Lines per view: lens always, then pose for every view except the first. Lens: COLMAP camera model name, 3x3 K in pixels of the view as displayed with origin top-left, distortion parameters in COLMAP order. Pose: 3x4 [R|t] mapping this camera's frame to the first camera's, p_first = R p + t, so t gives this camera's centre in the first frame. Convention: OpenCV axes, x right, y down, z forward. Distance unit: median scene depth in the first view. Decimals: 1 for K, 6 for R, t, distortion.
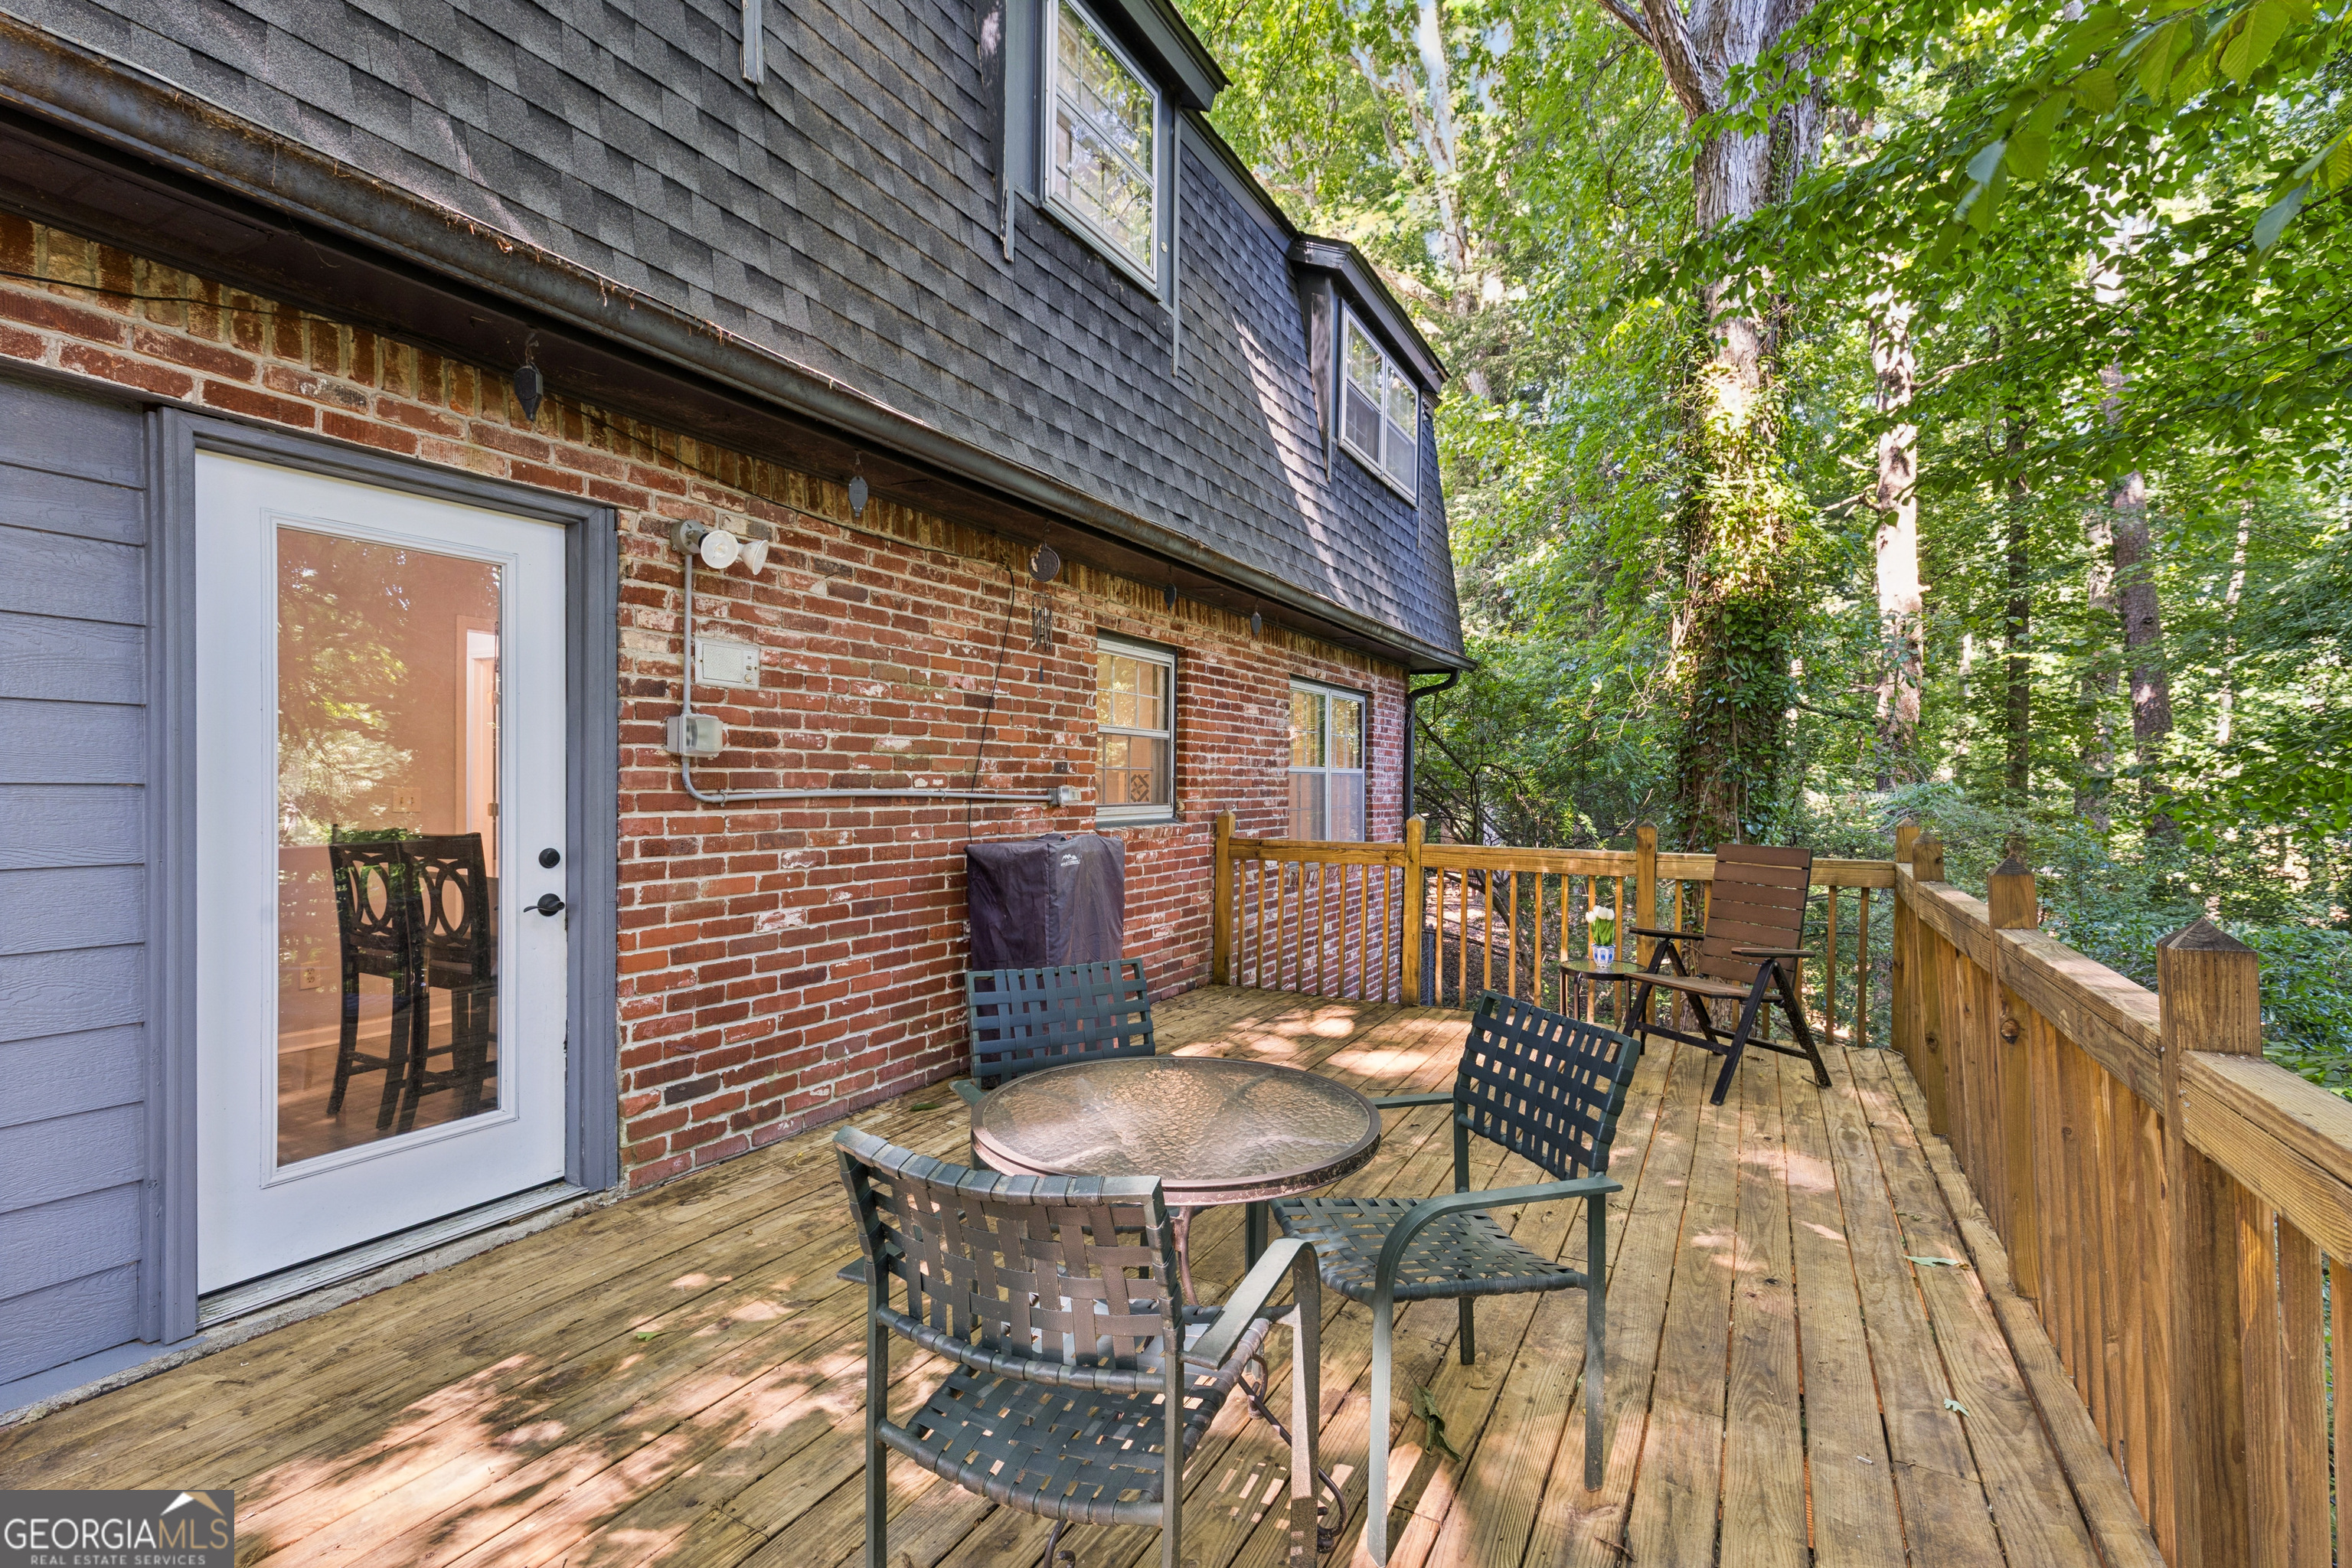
lens RADIAL K [[1085.0, 0, 1158.2], [0, 1085.0, 782.5], [0, 0, 1]] dist [0.007007, -0.000765]
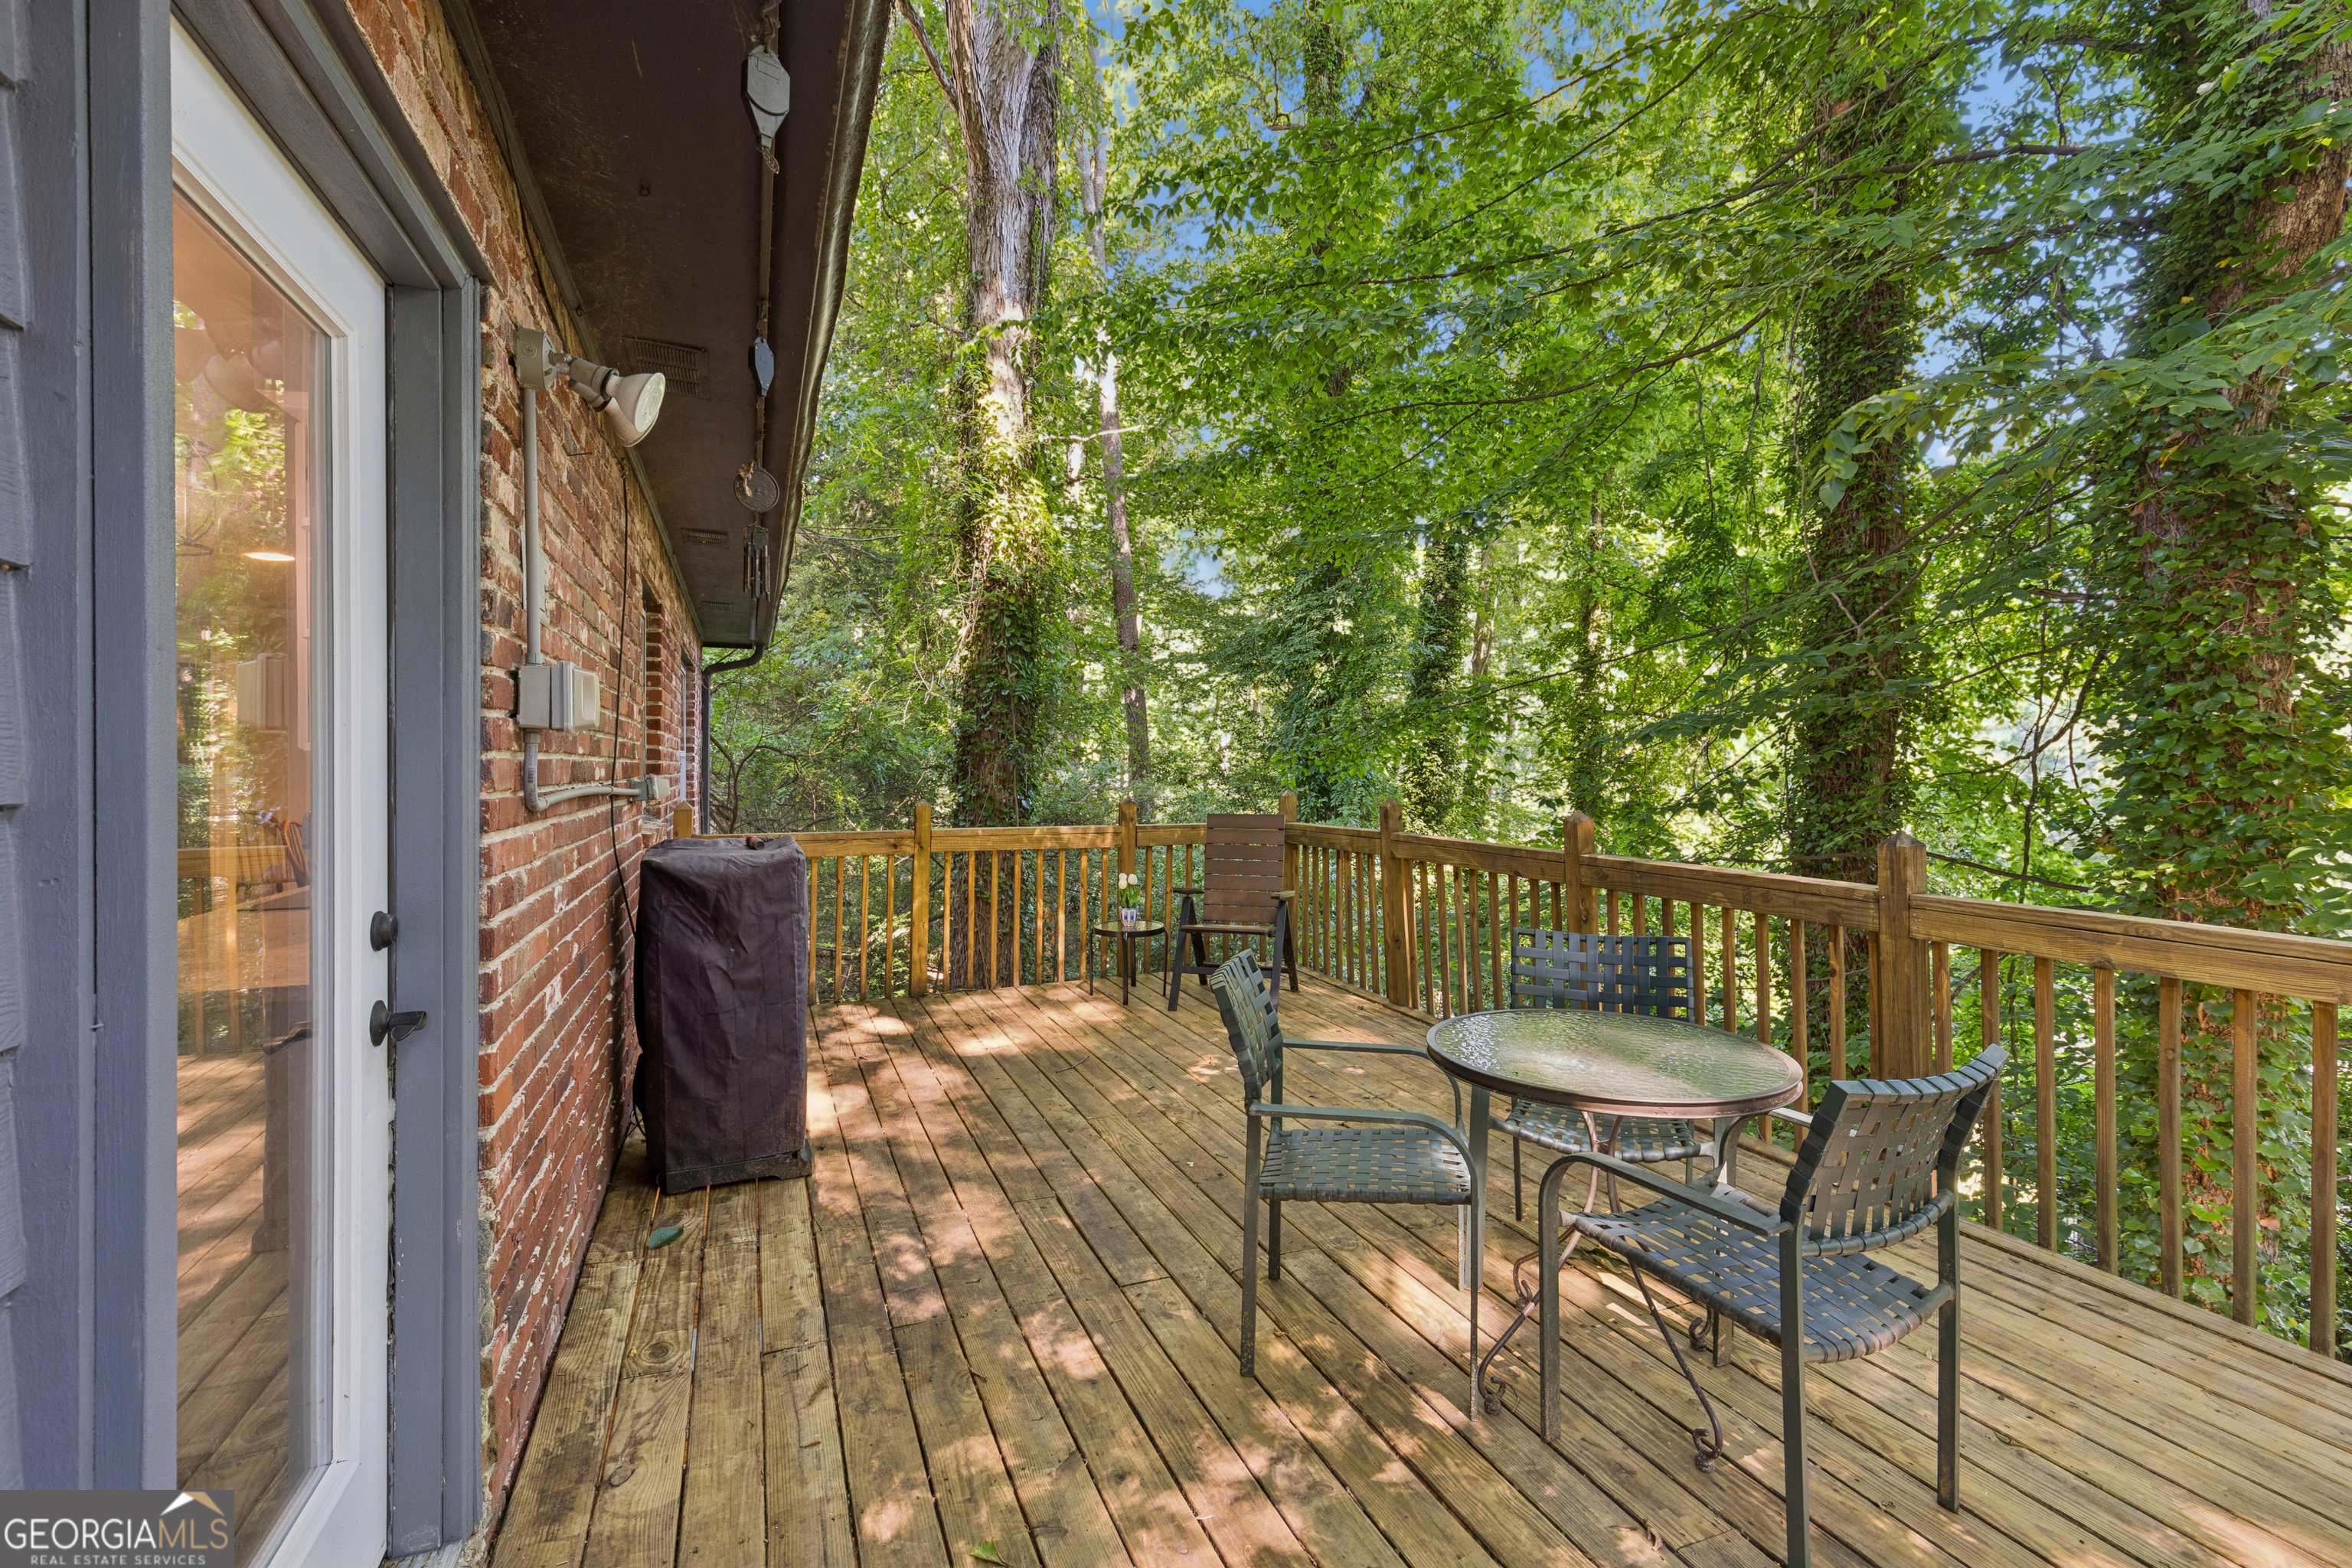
lens RADIAL K [[1085.0, 0, 1158.2], [0, 1085.0, 782.5], [0, 0, 1]] dist [0.007007, -0.000765]
pose [[0.643270, -0.016226, 0.765468, -0.721690], [0.002666, 0.999817, 0.018953, -0.004111], [-0.765635, -0.010151, 0.643195, 0.378279]]
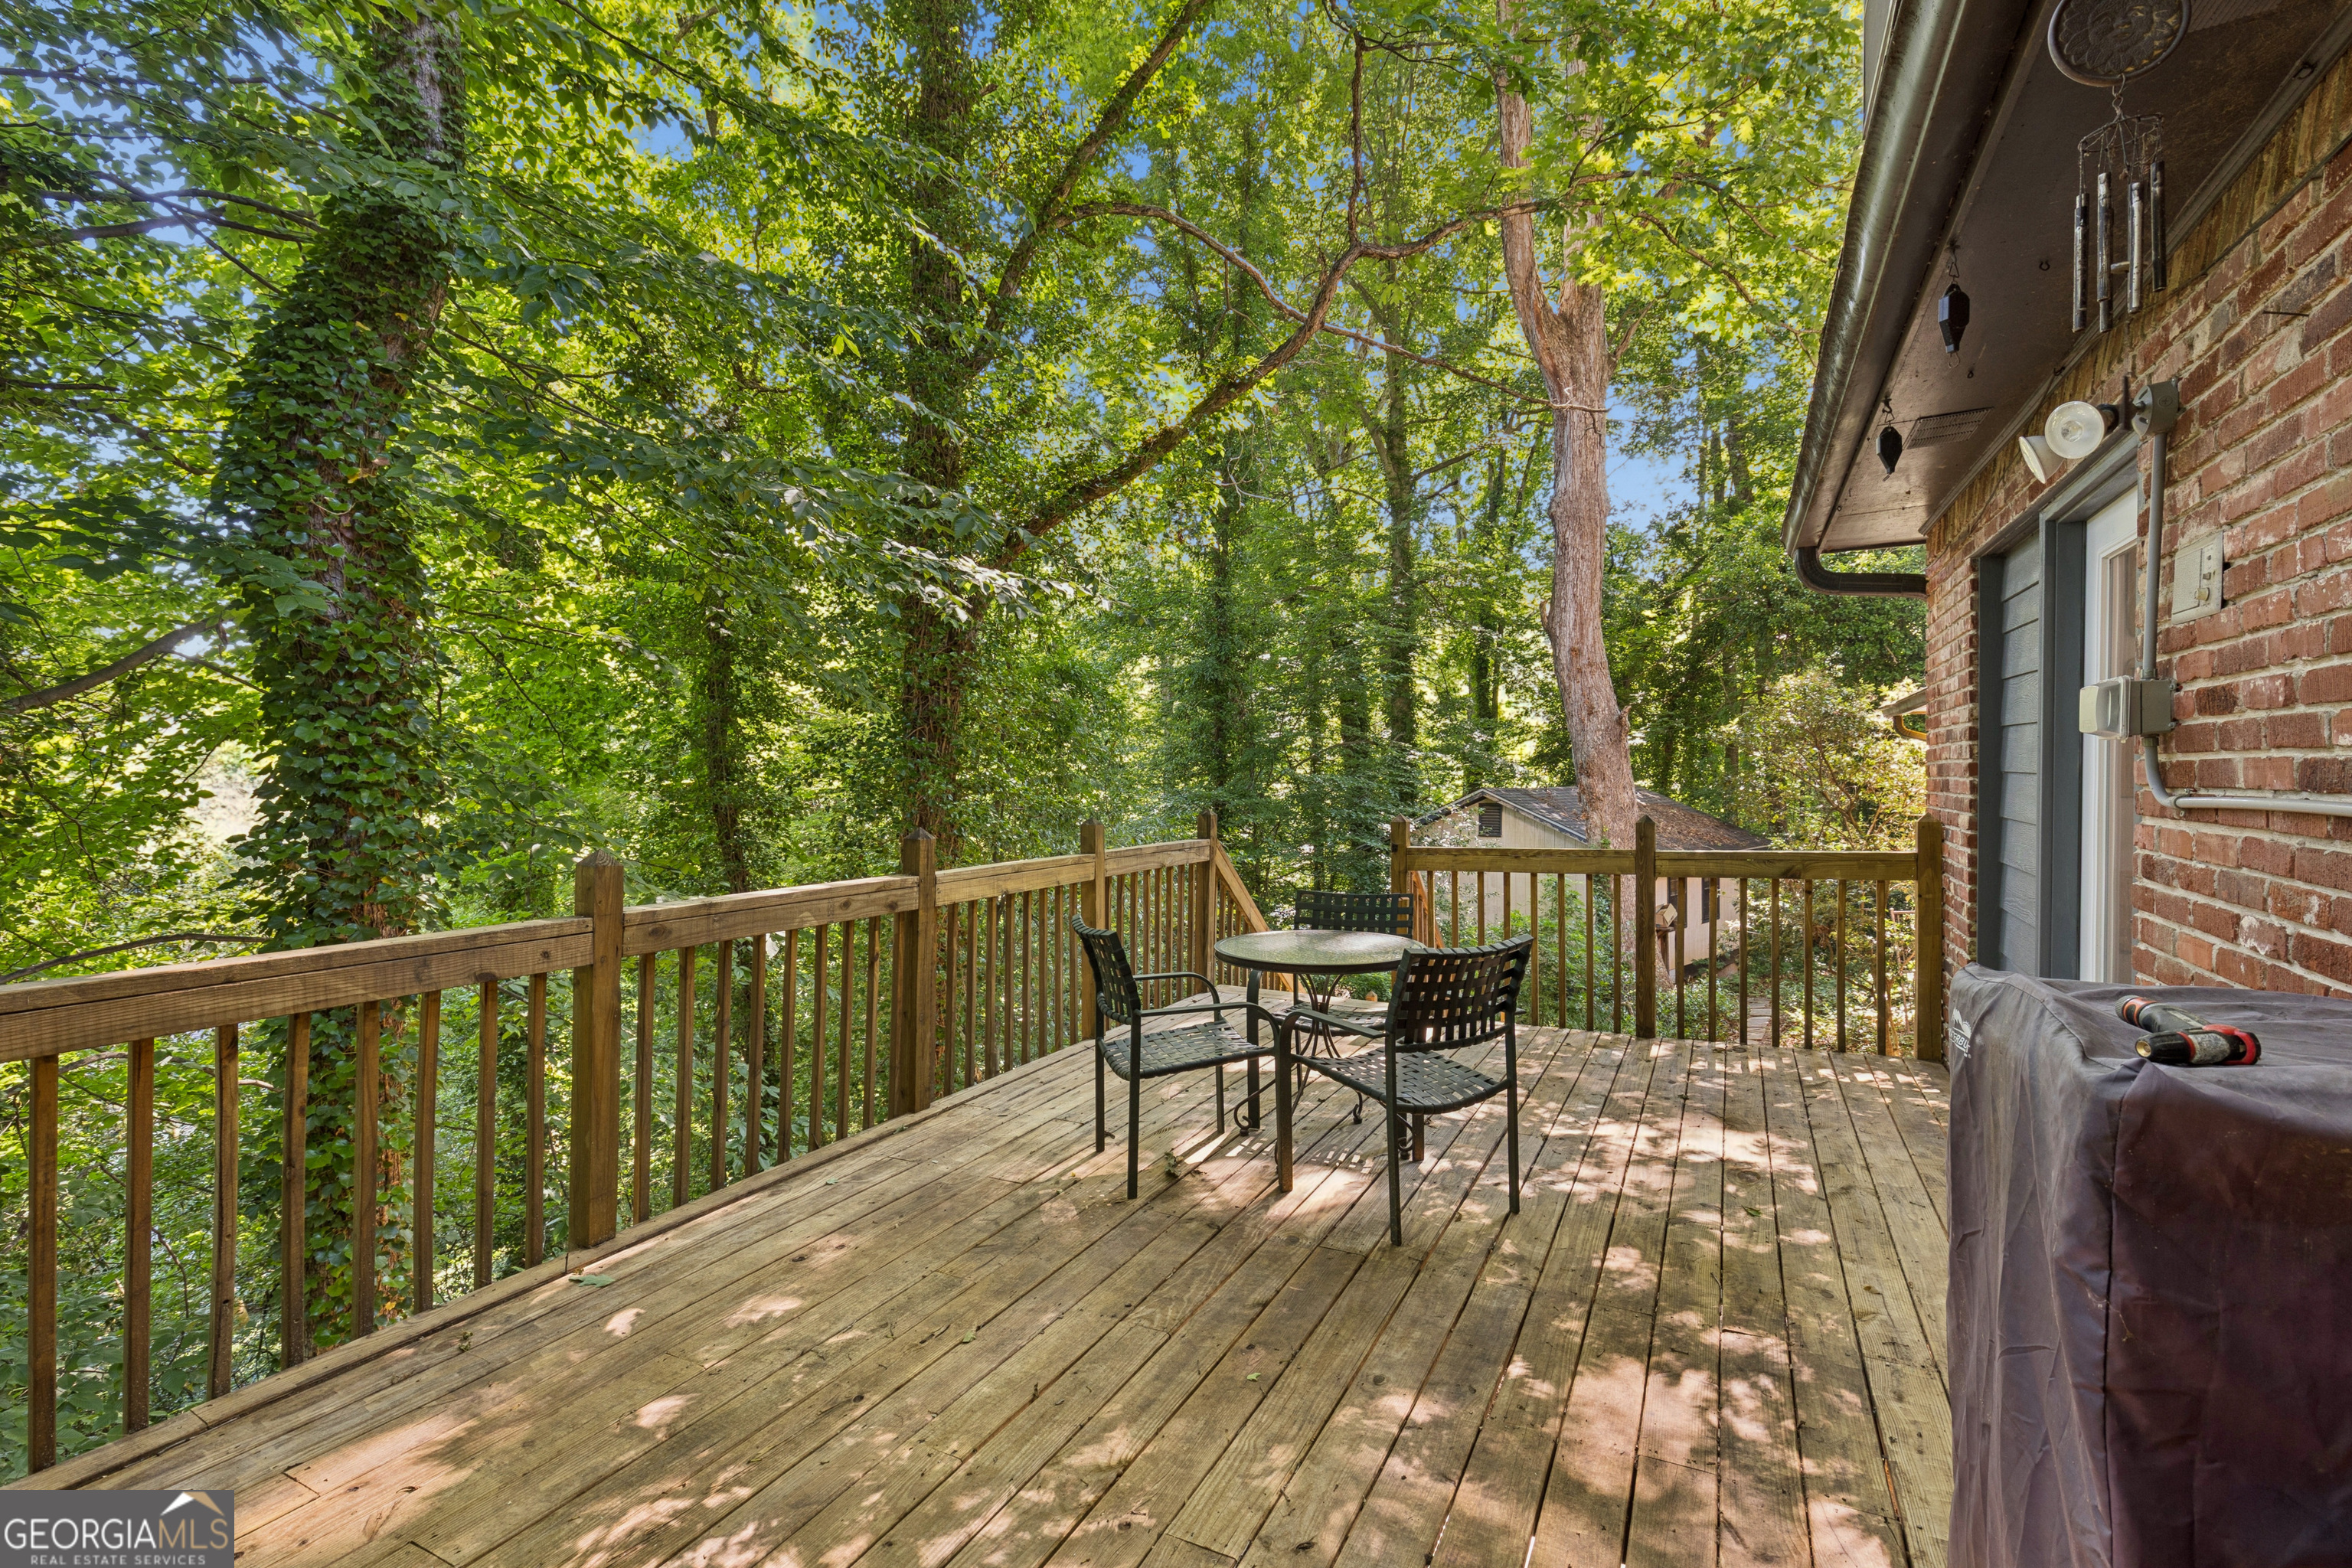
lens RADIAL K [[1085.0, 0, 1158.2], [0, 1085.0, 782.5], [0, 0, 1]] dist [0.007007, -0.000765]
pose [[-0.999648, 0.005041, -0.026030, 0.212353], [0.004683, 0.999894, 0.013788, -0.011137], [0.026096, 0.013661, -0.999566, 1.781338]]
